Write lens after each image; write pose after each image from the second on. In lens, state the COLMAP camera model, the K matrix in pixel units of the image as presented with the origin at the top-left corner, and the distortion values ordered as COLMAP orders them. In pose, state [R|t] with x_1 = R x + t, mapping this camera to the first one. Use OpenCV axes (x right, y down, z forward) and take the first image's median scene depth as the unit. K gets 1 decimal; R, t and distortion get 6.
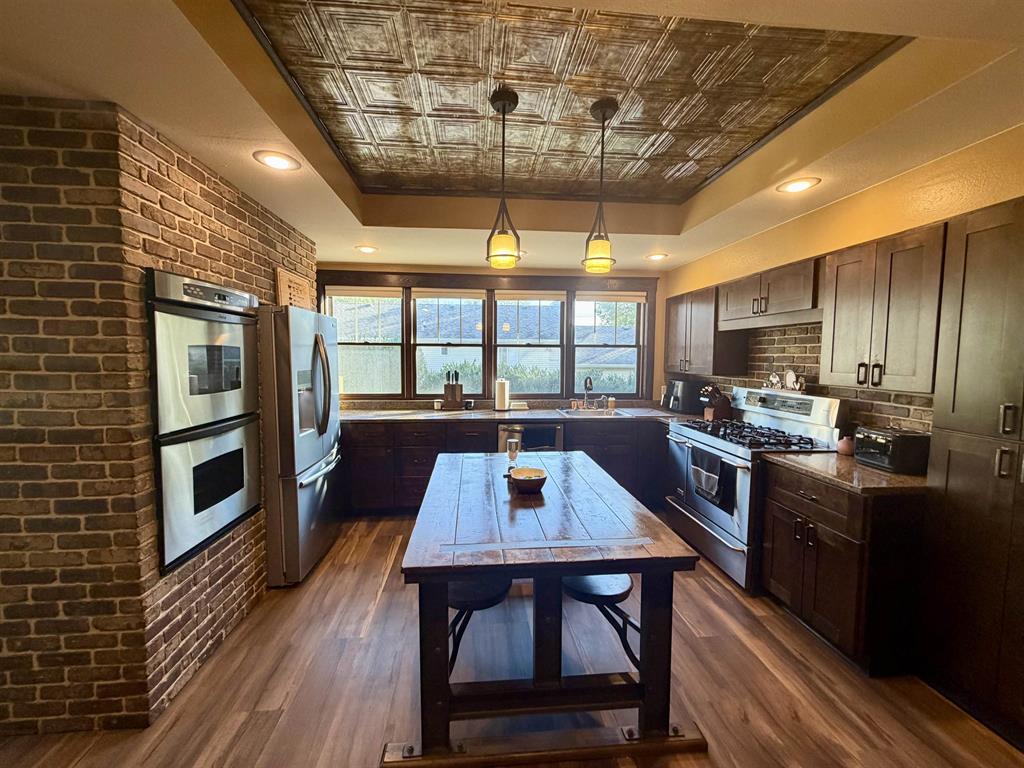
lens RADIAL K [[409.2, 0, 511.4], [0, 409.2, 384.4], [0, 0, 1]] dist [-0.000479, 0.000033]
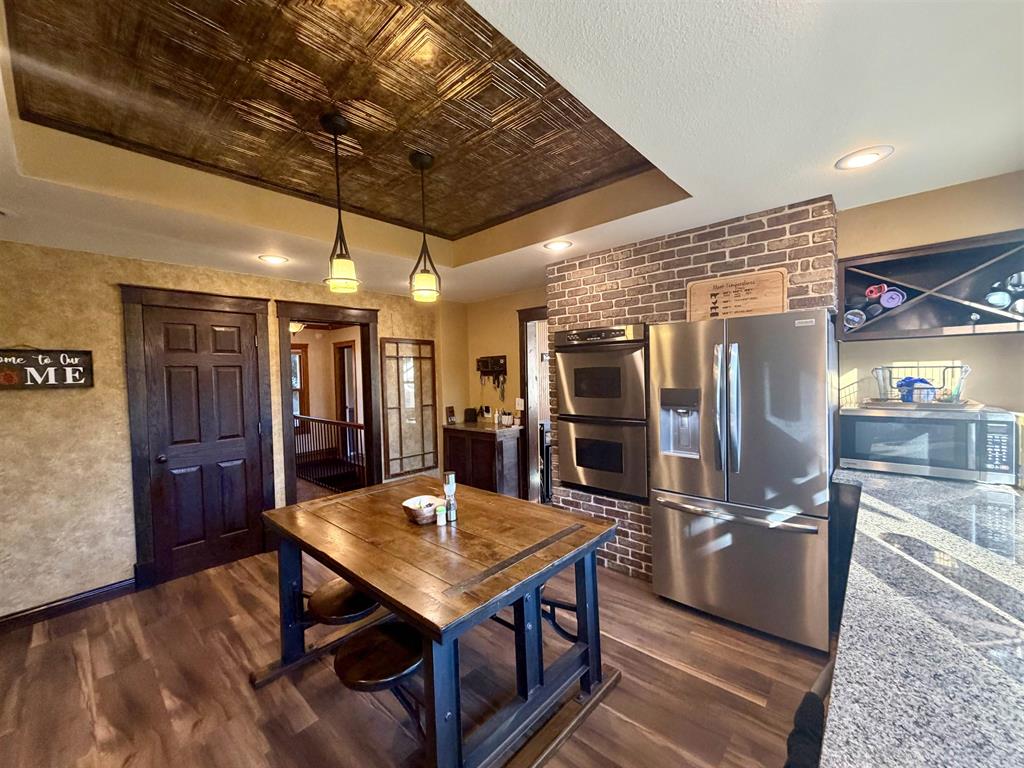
lens RADIAL K [[409.2, 0, 513.2], [0, 409.2, 384.3], [0, 0, 1]] dist [-0.000479, 0.000033]
pose [[-0.737520, 0.023597, -0.674913, 0.312061], [-0.035281, 0.996678, 0.073400, -0.074812], [0.674403, 0.077945, -0.734238, 1.094712]]
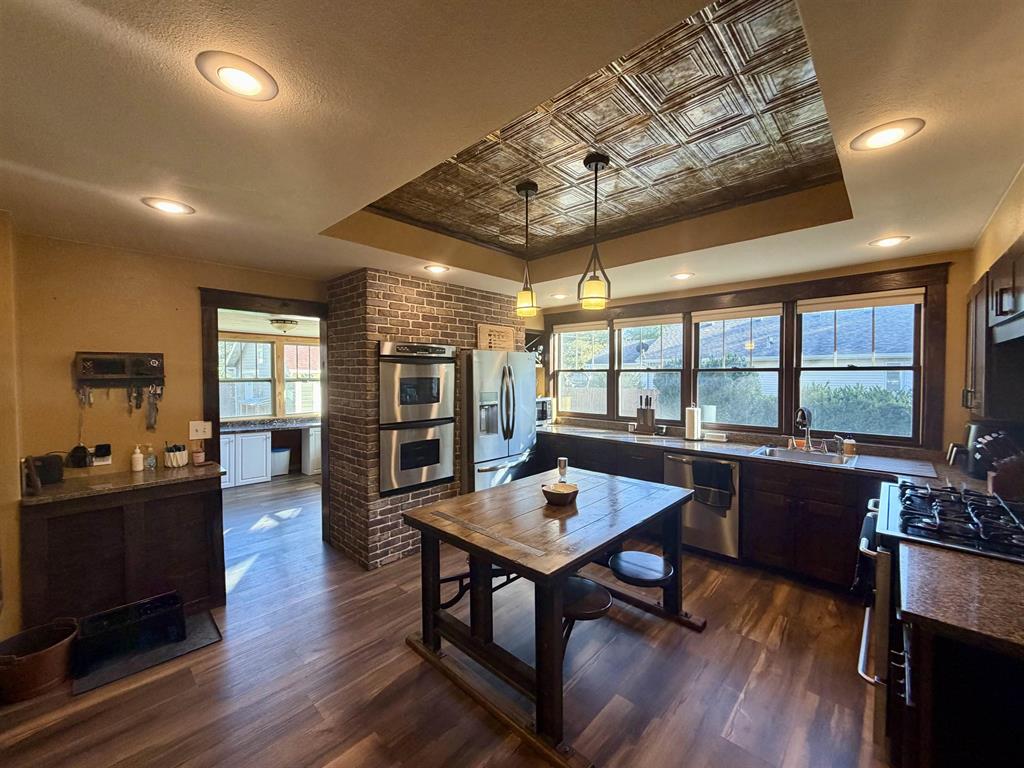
lens RADIAL K [[409.2, 0, 509.6], [0, 409.2, 382.3], [0, 0, 1]] dist [-0.000479, 0.000033]
pose [[0.660551, 0.007511, -0.750744, 0.485502], [-0.049018, 0.998248, -0.033143, -0.019173], [0.749180, 0.058692, 0.659762, 0.073159]]
